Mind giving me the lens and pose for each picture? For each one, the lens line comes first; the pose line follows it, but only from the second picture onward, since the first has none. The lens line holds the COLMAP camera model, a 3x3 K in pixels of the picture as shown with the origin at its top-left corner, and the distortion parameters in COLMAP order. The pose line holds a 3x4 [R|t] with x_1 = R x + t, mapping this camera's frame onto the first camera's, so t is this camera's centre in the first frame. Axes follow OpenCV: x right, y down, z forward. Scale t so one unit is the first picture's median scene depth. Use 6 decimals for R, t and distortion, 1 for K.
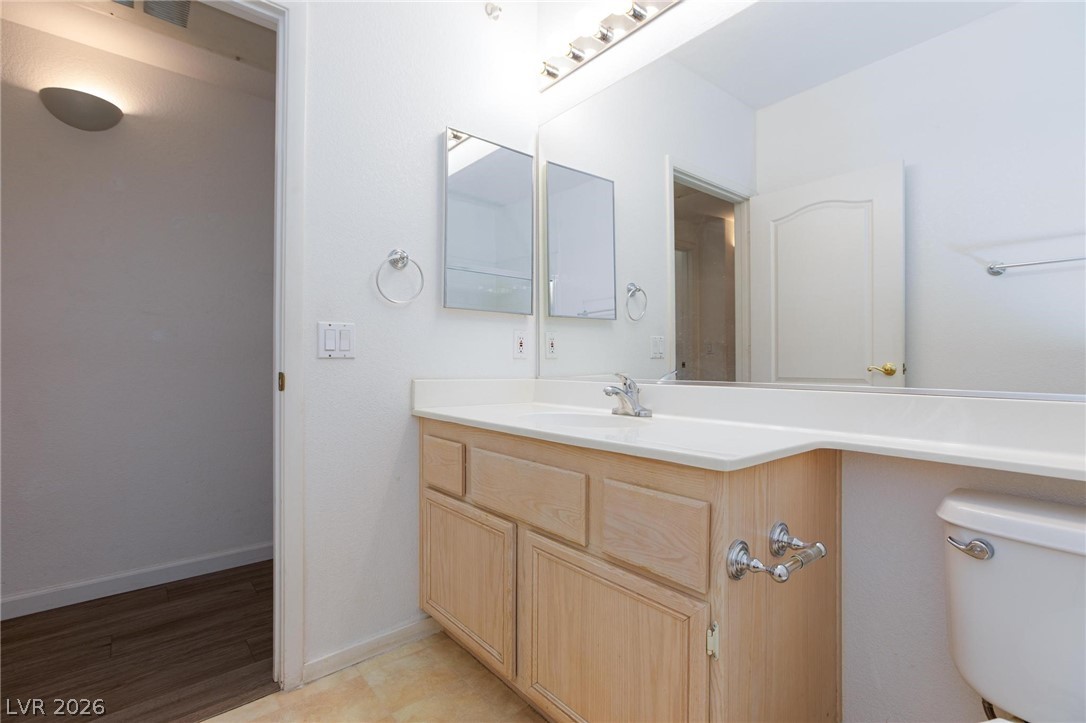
lens RADIAL K [[505.7, 0, 538.5], [0, 505.7, 358.2], [0, 0, 1]] dist [-0.025402, 0.013504]
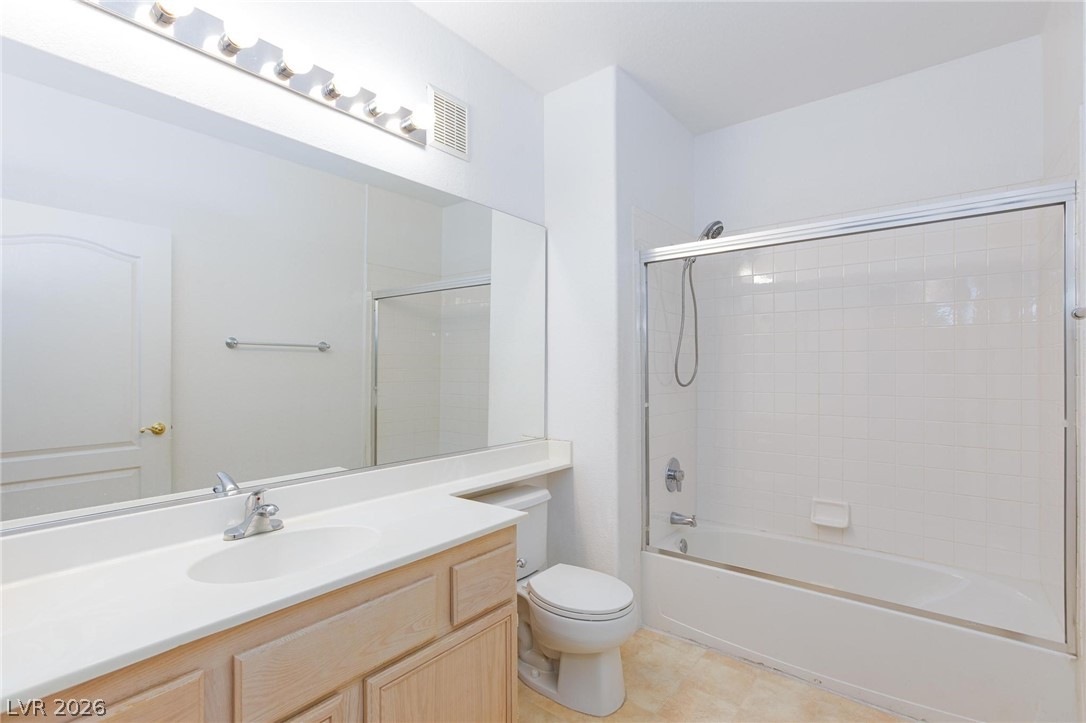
lens RADIAL K [[505.7, 0, 538.5], [0, 505.7, 358.2], [0, 0, 1]] dist [-0.025402, 0.013504]
pose [[-0.199231, 0.013867, 0.979855, -1.080598], [-0.003763, 0.999882, -0.014916, -0.251881], [-0.979945, -0.006659, -0.199155, 0.972550]]
